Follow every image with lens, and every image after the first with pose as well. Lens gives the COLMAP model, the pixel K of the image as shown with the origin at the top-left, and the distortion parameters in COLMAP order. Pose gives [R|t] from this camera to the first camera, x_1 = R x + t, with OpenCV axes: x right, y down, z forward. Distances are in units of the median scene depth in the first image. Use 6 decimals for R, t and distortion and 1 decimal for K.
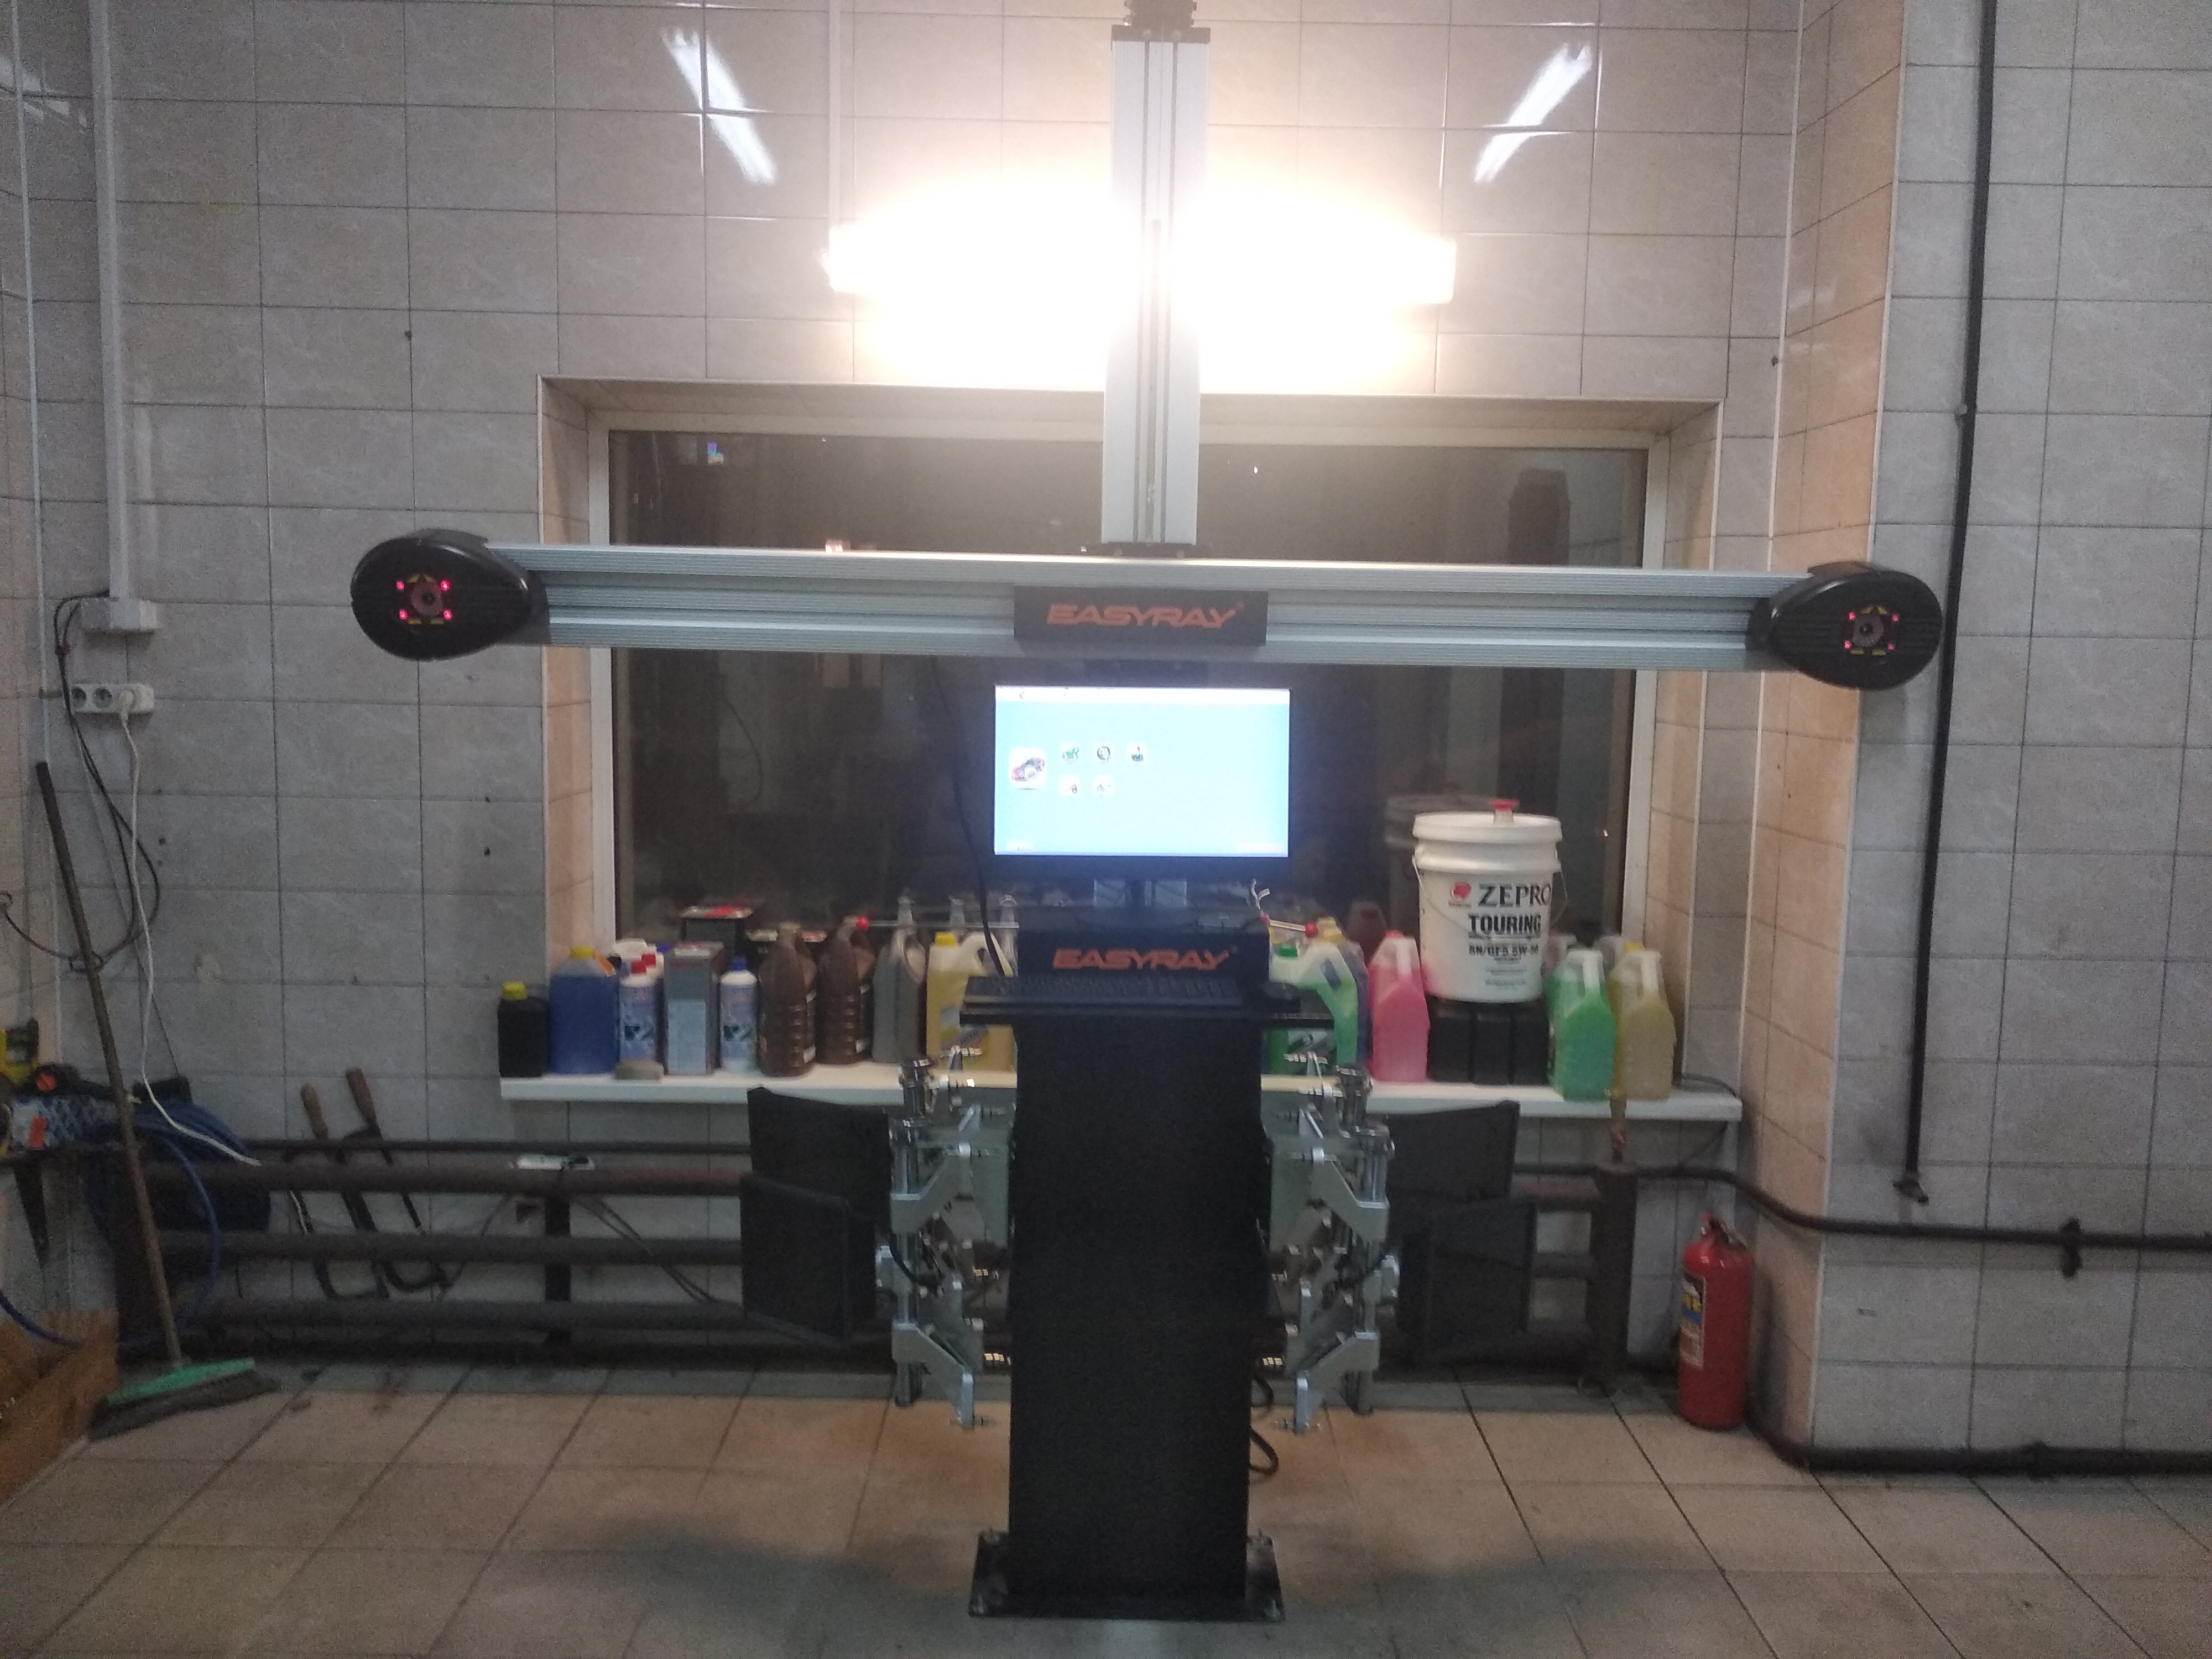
lens RADIAL K [[1750.8, 0, 1106.0], [0, 1750.8, 829.5], [0, 0, 1]] dist [0.072118, -0.080802]
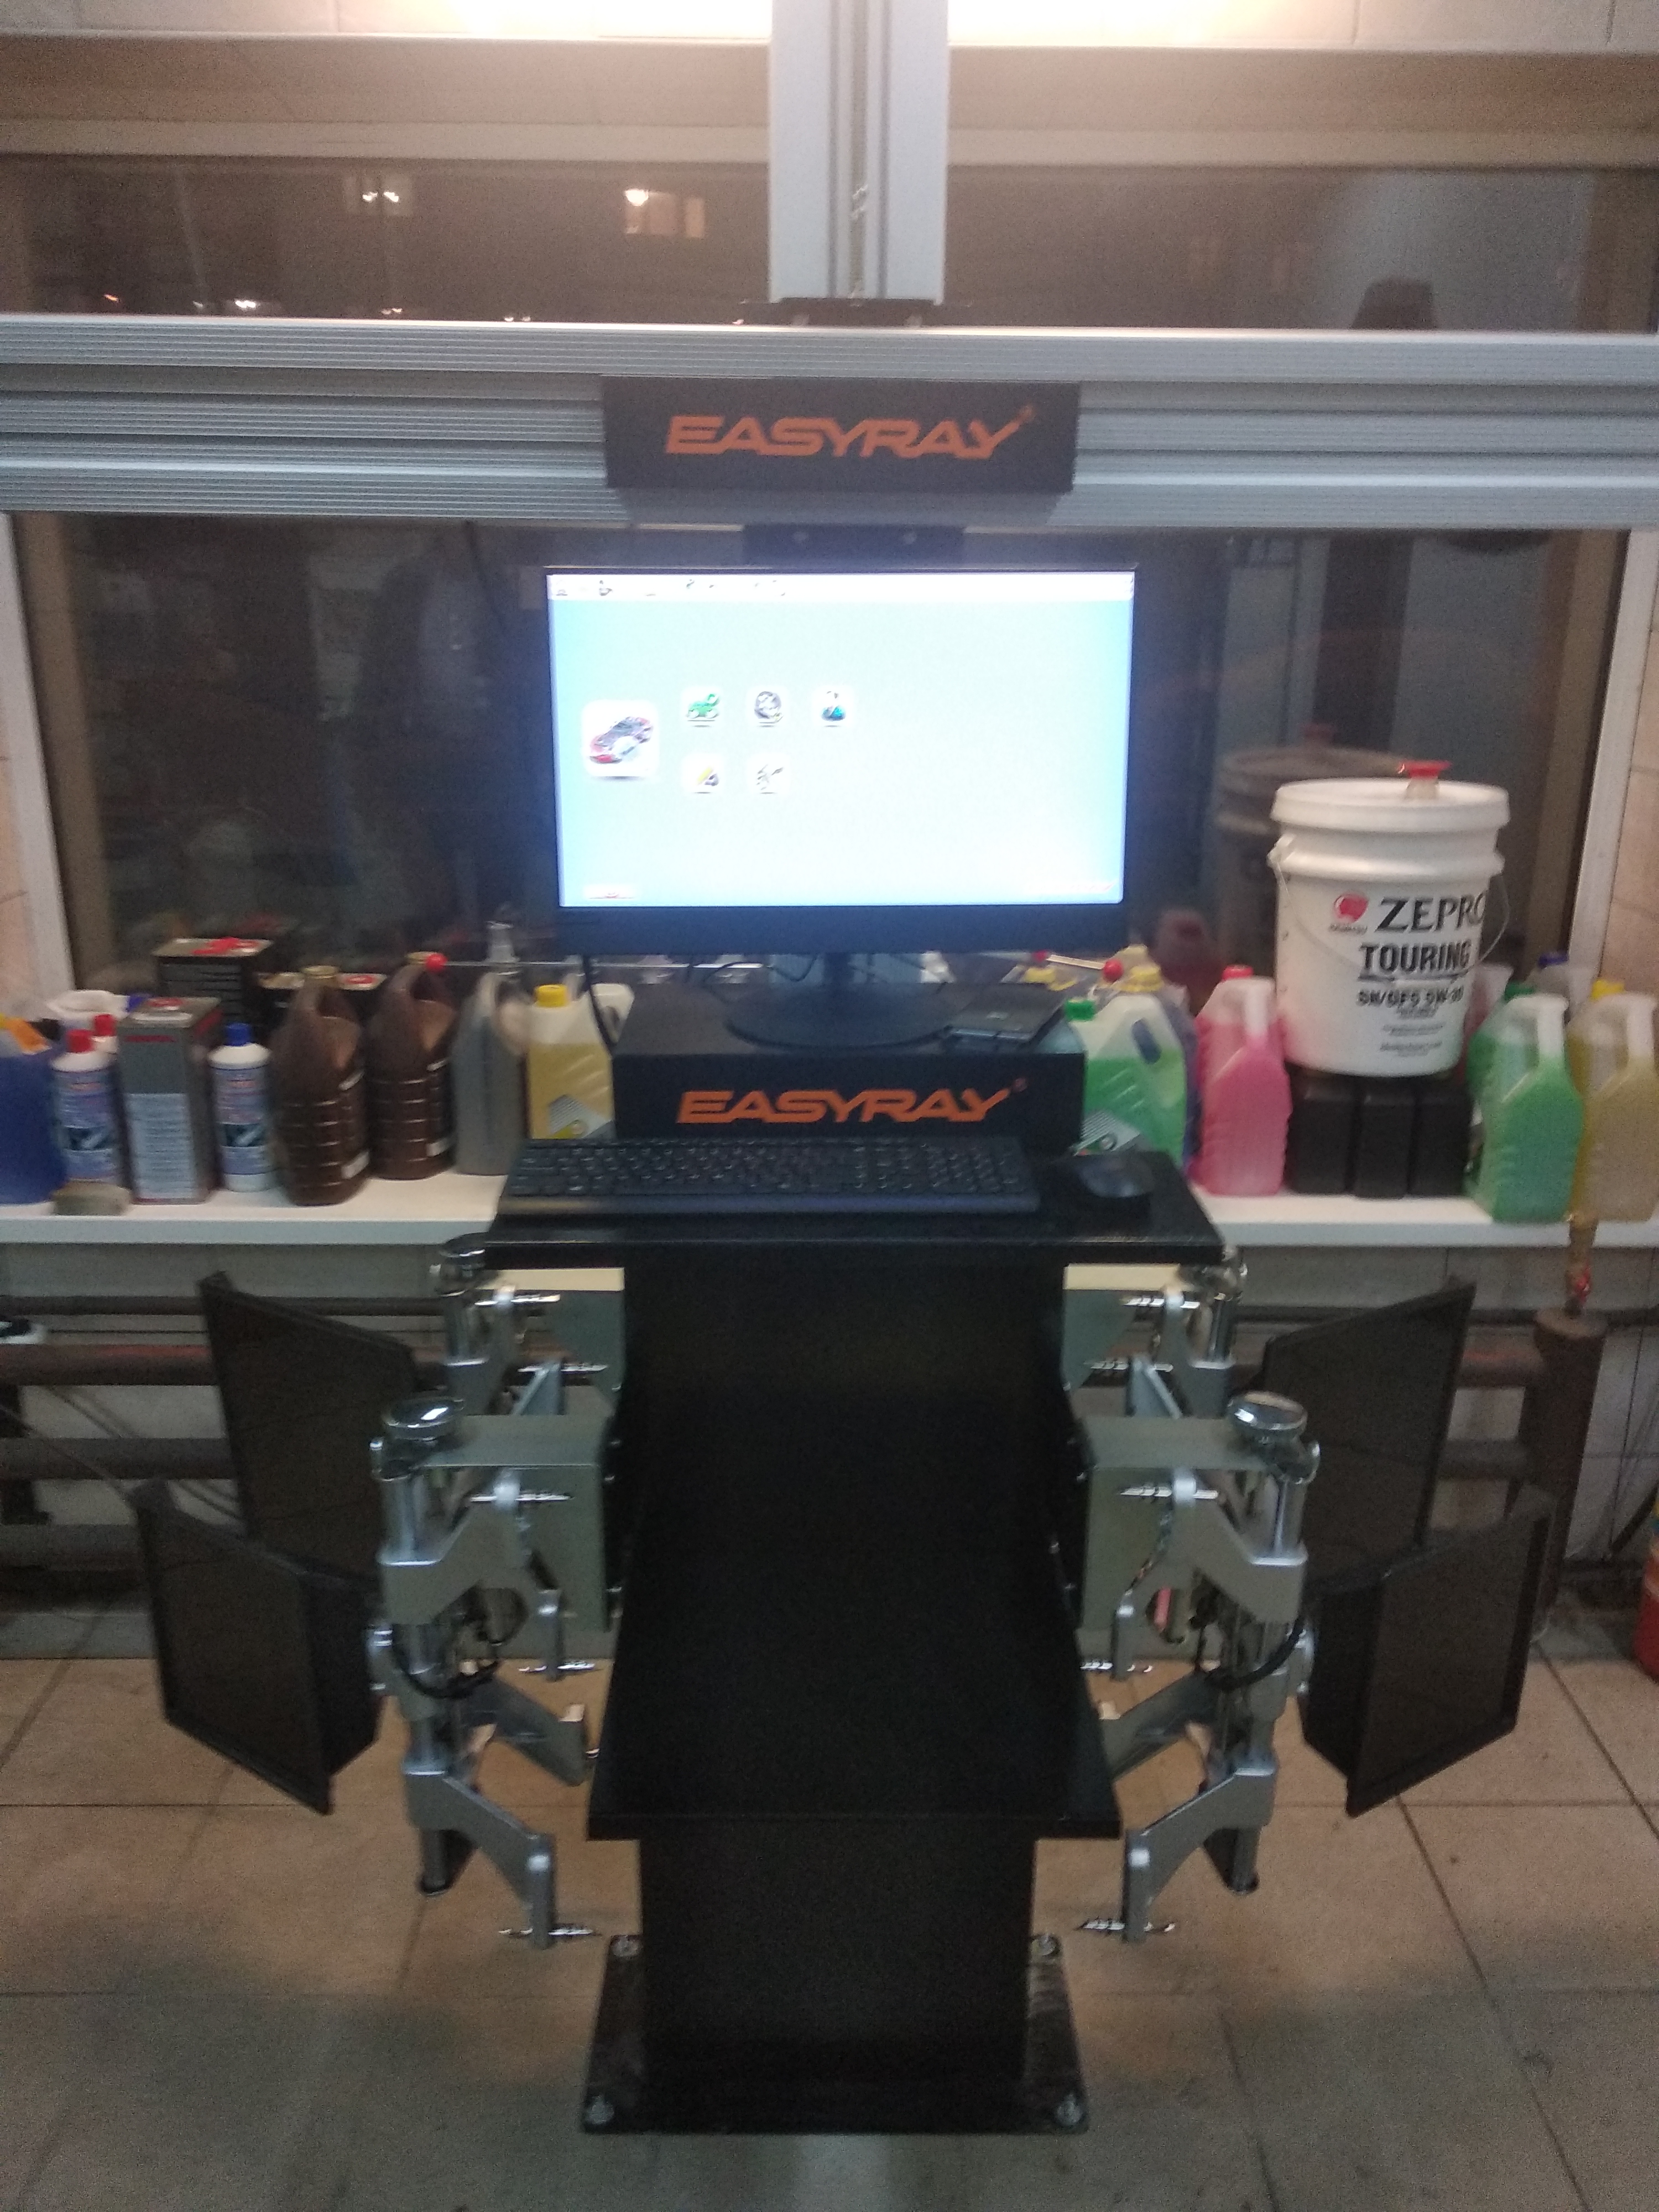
lens RADIAL K [[1750.8, 0, 829.5], [0, 1750.8, 1106.0], [0, 0, 1]] dist [0.072118, -0.080802]
pose [[0.999919, -0.012452, -0.002762, 0.012641], [0.012752, 0.980928, 0.193952, -0.021505], [0.000294, -0.193972, 0.981007, 0.356841]]
